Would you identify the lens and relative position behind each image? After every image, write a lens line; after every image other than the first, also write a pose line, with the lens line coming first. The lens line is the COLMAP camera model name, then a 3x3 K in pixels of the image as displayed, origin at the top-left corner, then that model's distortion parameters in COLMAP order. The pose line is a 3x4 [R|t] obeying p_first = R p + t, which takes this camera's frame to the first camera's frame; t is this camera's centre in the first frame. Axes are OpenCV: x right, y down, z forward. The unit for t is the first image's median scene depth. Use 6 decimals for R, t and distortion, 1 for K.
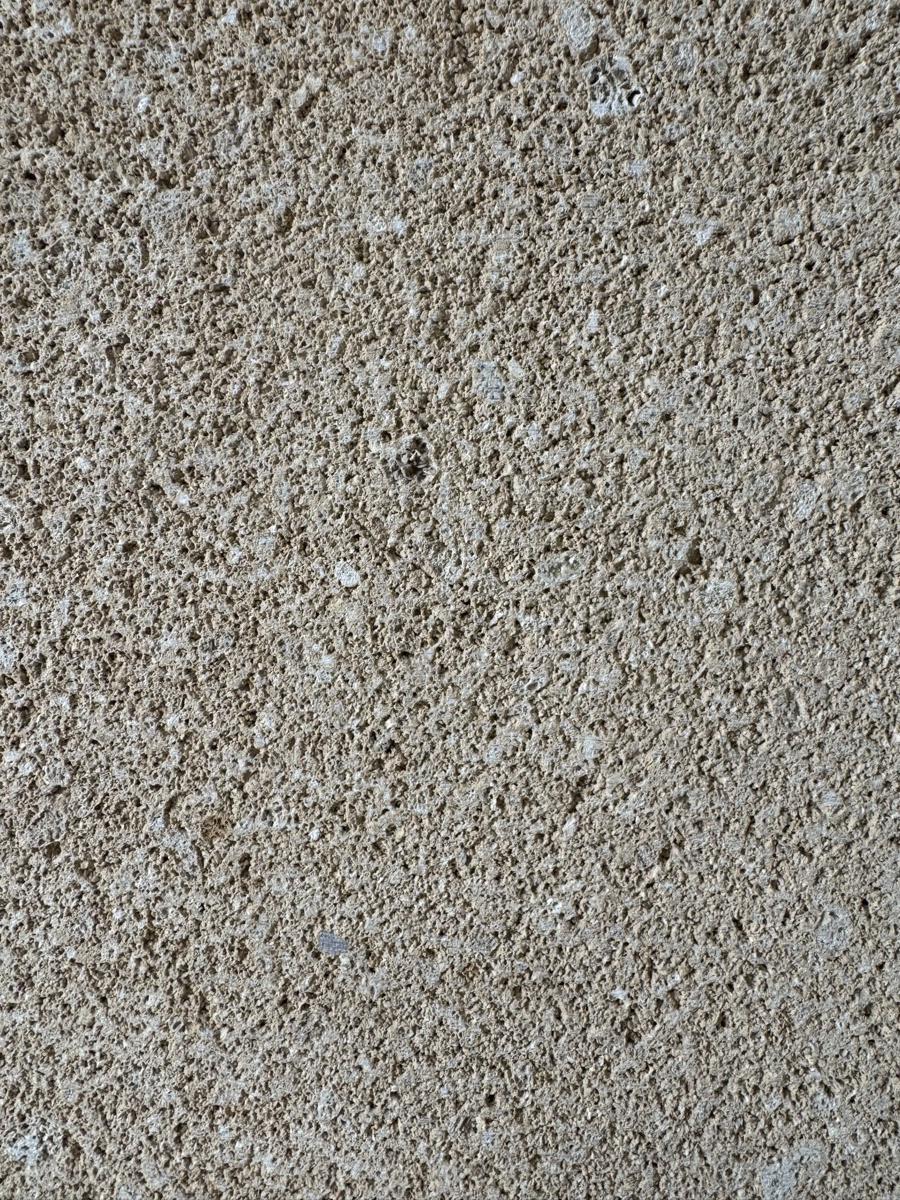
lens RADIAL K [[907.3, 0, 449.7], [0, 907.3, 598.1], [0, 0, 1]] dist [-0.010129, -0.003729]
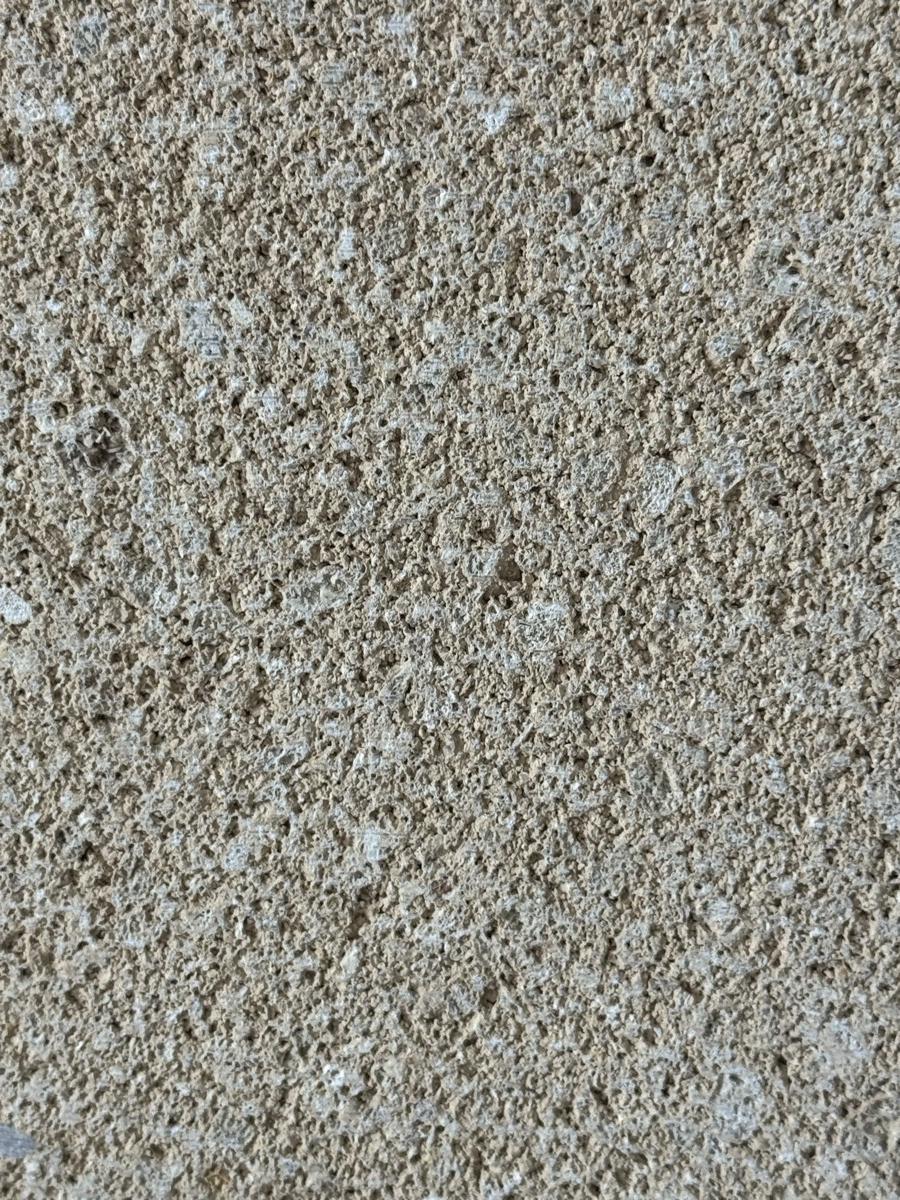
lens RADIAL K [[2448.7, 0, 450.1], [0, 2448.7, 600.1], [0, 0, 1]] dist [0.108663, 0.000000]
pose [[0.999686, -0.024860, -0.003093, 0.228696], [0.024999, 0.997959, 0.058758, -0.133924], [0.001626, -0.058817, 0.998267, -0.880702]]
